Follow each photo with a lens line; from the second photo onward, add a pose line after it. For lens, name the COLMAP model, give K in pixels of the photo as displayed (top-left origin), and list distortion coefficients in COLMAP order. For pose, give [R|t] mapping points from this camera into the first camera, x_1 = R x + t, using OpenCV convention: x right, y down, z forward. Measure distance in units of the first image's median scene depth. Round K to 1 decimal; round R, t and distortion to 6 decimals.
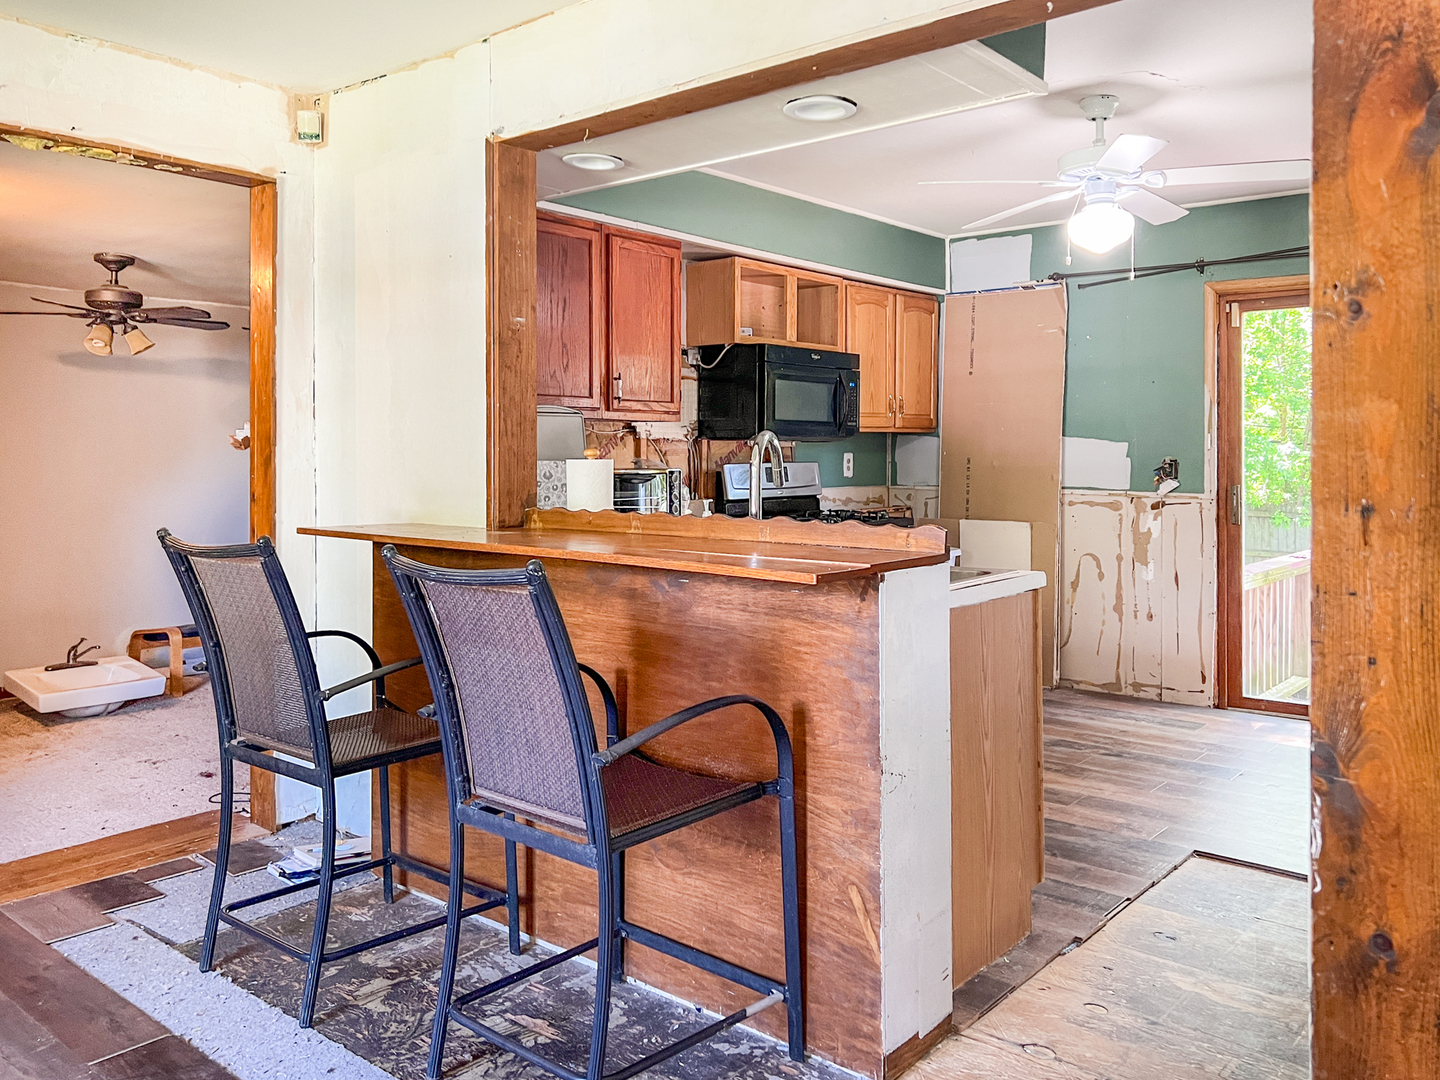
lens RADIAL K [[1137.0, 0, 721.8], [0, 1137.0, 486.0], [0, 0, 1]] dist [0.059020, -0.059068]
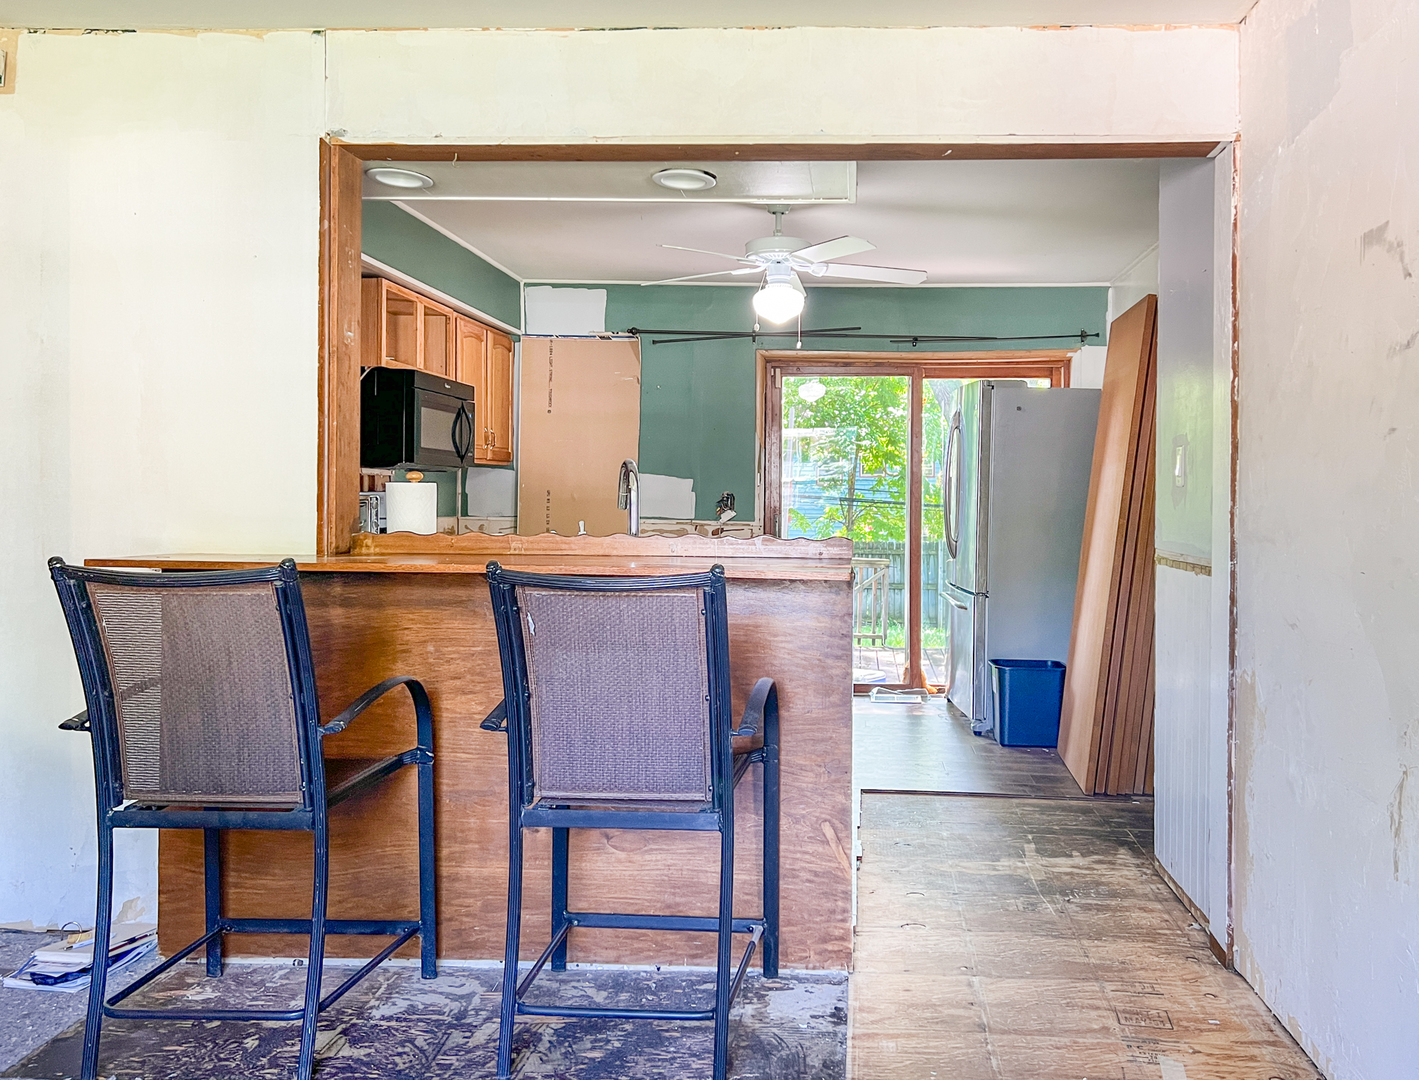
lens RADIAL K [[1126.2, 0, 800.8], [0, 1126.2, 526.2], [0, 0, 1]] dist [0.092631, -0.073797]
pose [[0.797698, -0.006342, 0.603024, -0.506018], [0.004884, 0.999980, 0.004055, 0.013219], [-0.603038, -0.000290, 0.797713, 0.014769]]
